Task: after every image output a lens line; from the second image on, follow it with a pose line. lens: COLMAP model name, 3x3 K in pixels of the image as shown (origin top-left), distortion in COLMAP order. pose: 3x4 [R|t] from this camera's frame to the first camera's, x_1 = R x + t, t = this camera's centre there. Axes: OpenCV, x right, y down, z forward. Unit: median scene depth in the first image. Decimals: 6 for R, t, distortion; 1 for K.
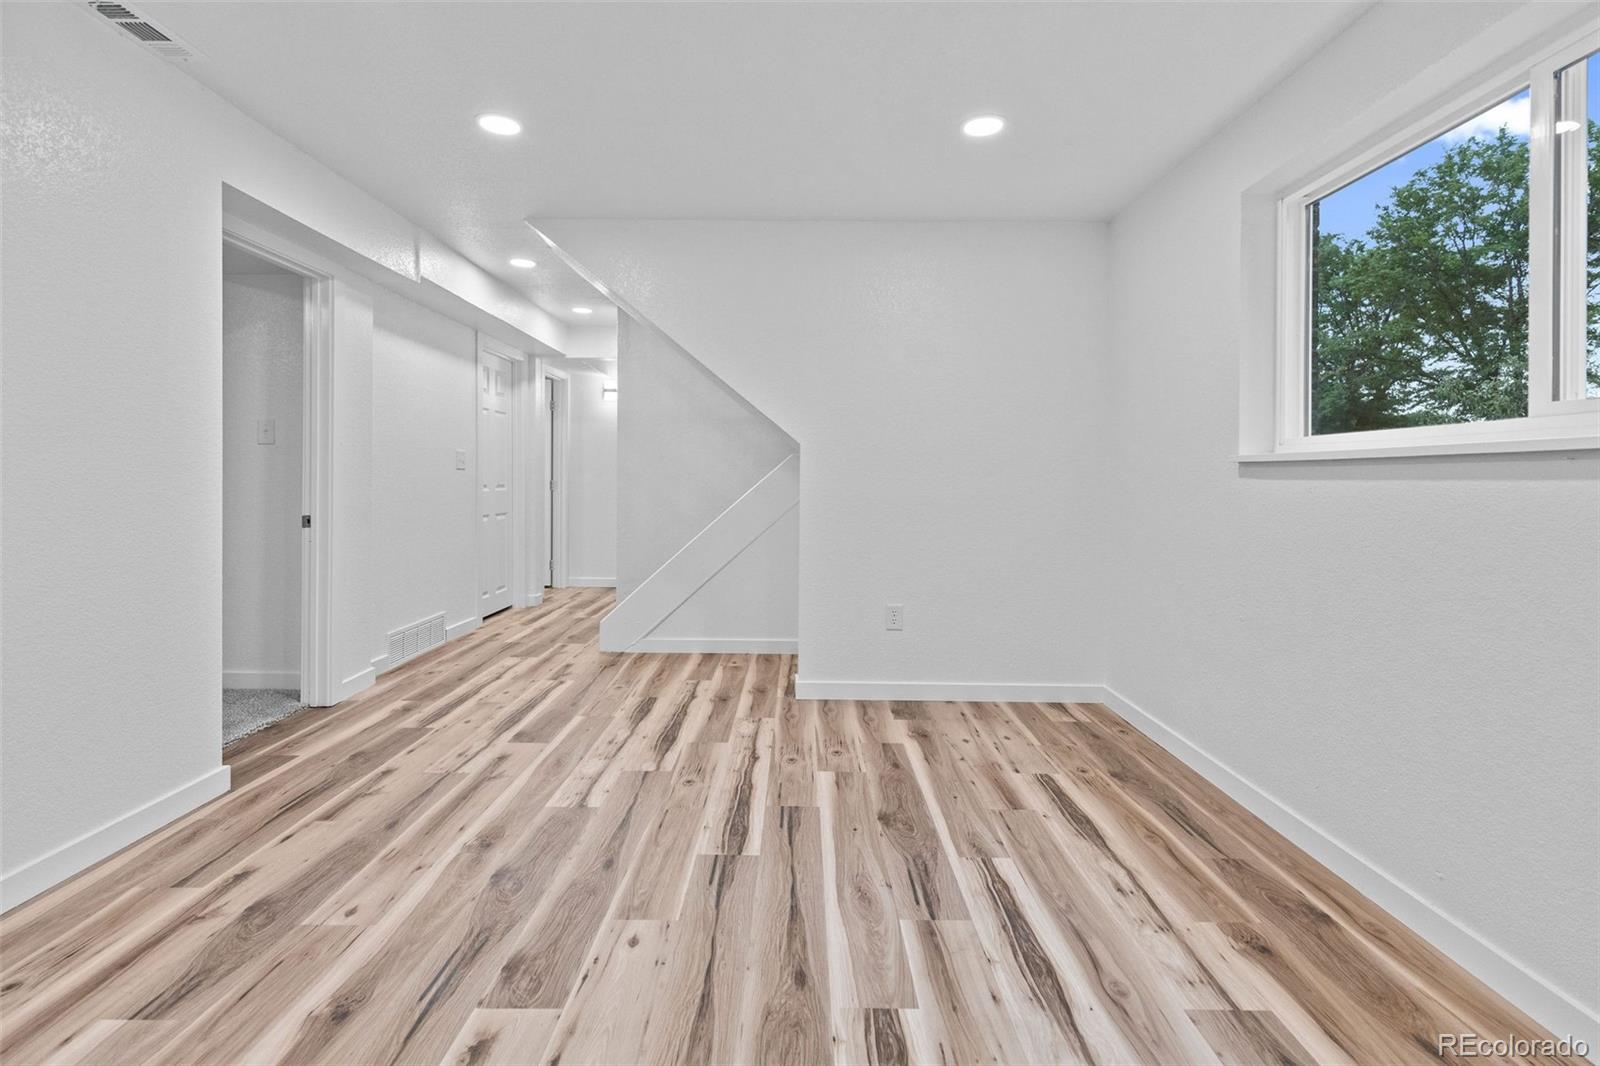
lens RADIAL K [[721.7, 0, 792.0], [0, 721.7, 480.7], [0, 0, 1]] dist [0.009220, -0.000989]
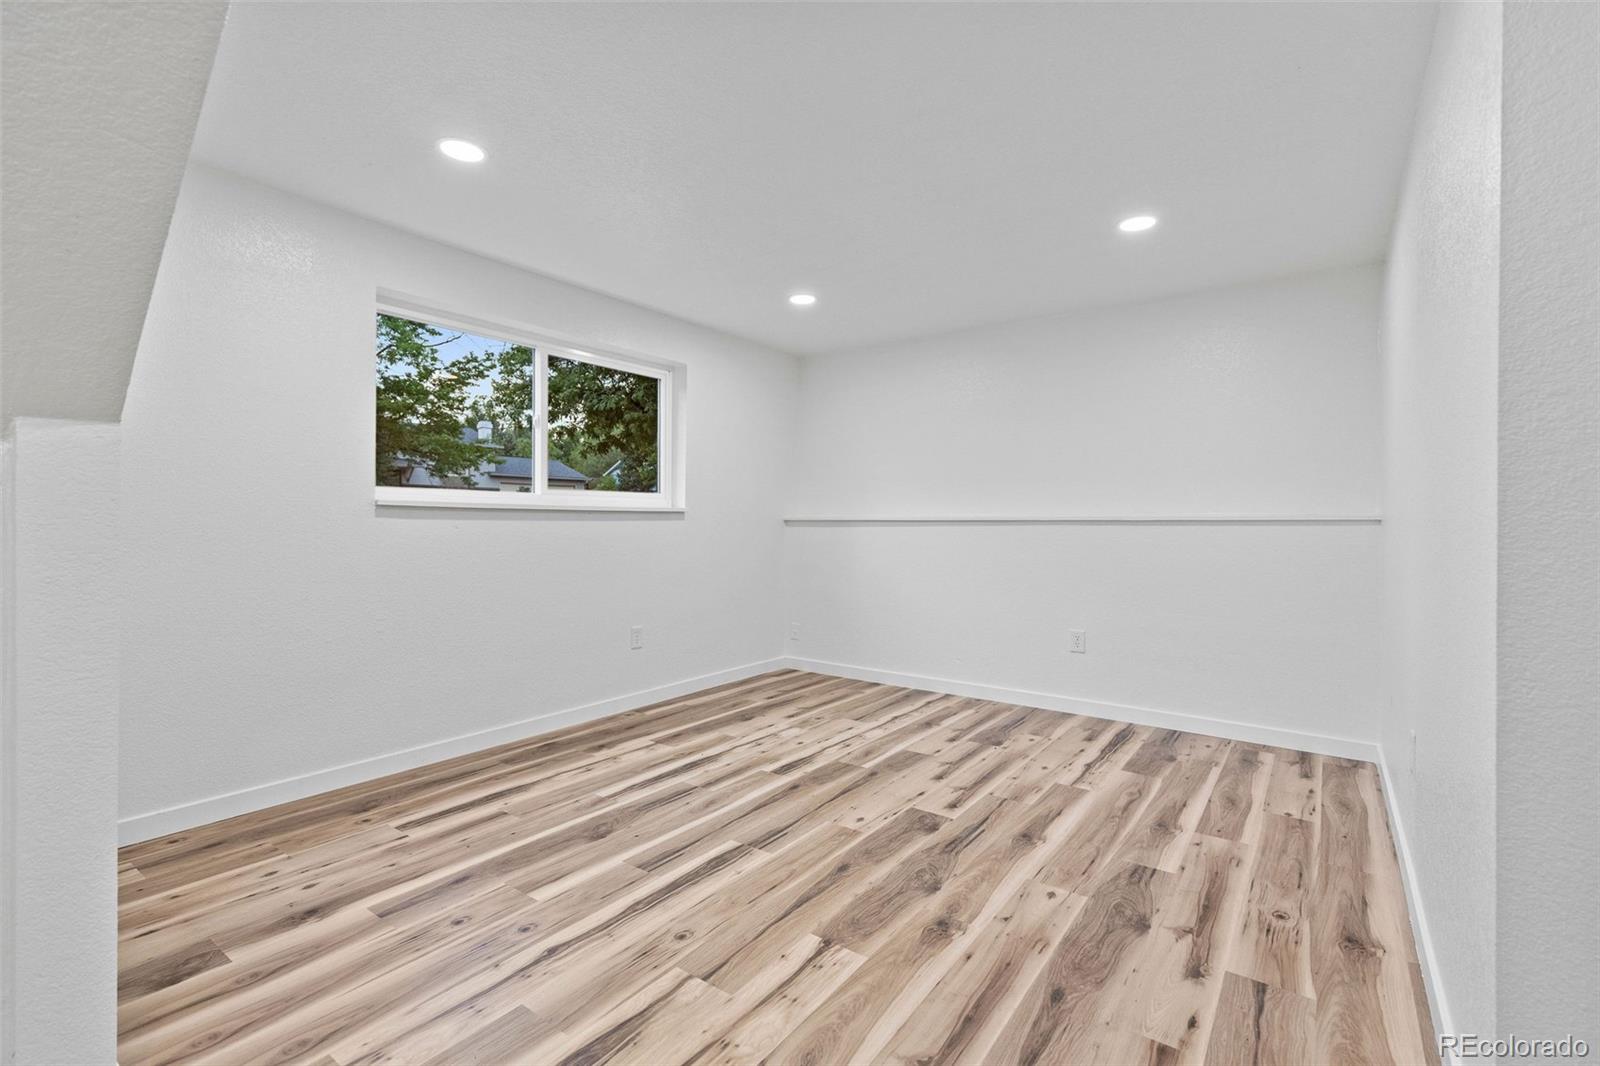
lens RADIAL K [[721.7, 0, 801.2], [0, 721.7, 528.4], [0, 0, 1]] dist [0.009220, -0.000989]
pose [[-0.810784, -0.017426, 0.585086, -0.842143], [-0.013377, 0.999847, 0.011242, -0.011118], [-0.585193, 0.001288, -0.810893, 1.932929]]
